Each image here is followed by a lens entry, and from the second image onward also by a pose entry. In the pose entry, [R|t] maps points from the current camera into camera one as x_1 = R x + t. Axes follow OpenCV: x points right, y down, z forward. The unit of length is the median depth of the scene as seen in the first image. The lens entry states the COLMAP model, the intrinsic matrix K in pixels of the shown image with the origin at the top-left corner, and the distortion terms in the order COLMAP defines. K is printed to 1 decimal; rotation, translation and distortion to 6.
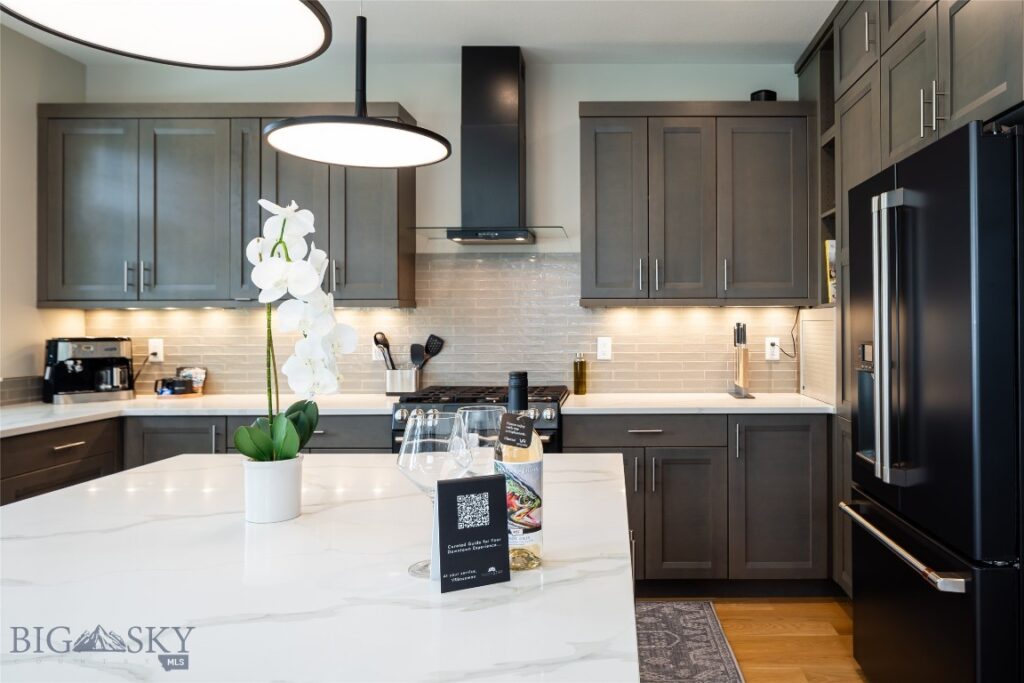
lens RADIAL K [[705.7, 0, 617.9], [0, 705.7, 318.9], [0, 0, 1]] dist [-0.009788, 0.000060]
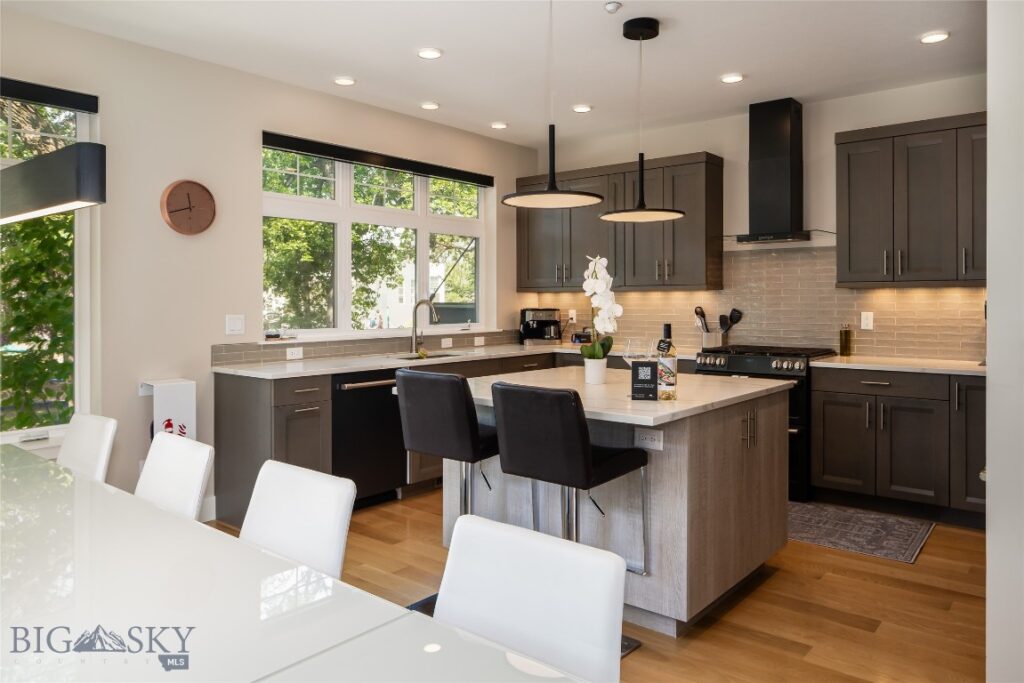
lens RADIAL K [[719.7, 0, 510.9], [0, 719.7, 305.2], [0, 0, 1]] dist [-0.005555, -0.001610]
pose [[0.767259, 0.005920, -0.641310, 0.329934], [0.005975, 0.999848, 0.016379, -0.011157], [0.641310, -0.016398, 0.767107, -0.408673]]
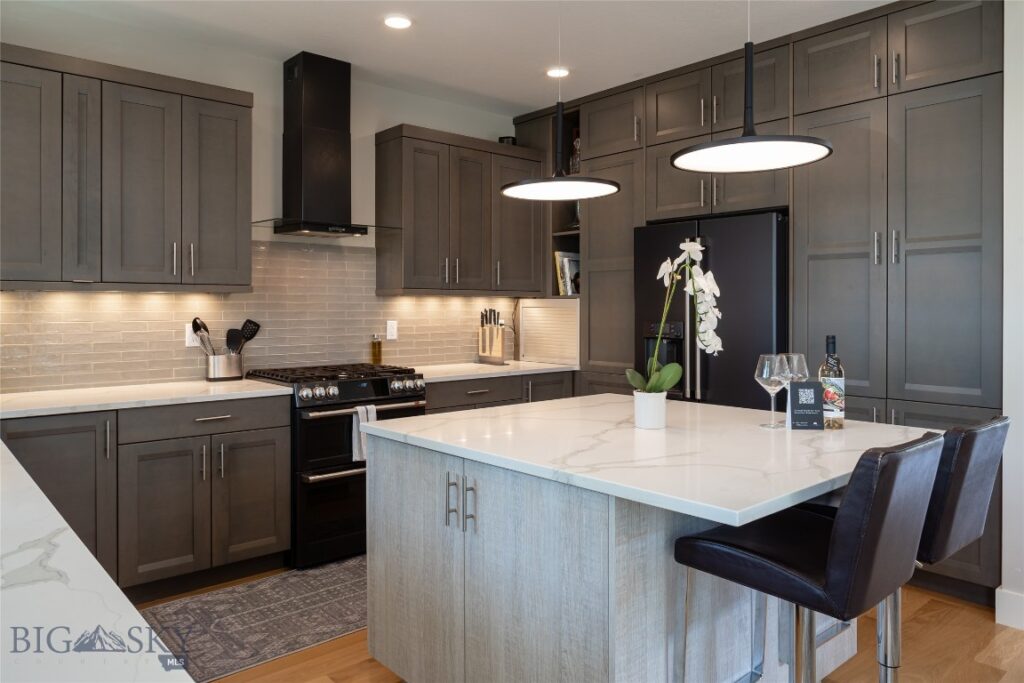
lens RADIAL K [[673.0, 0, 509.1], [0, 673.0, 306.4], [0, 0, 1]] dist [0.007925, 0.000695]
pose [[0.771785, 0.005243, 0.635862, -0.614125], [-0.006038, 0.999981, -0.000916, 0.002020], [-0.635855, -0.003132, 0.771802, 0.002919]]
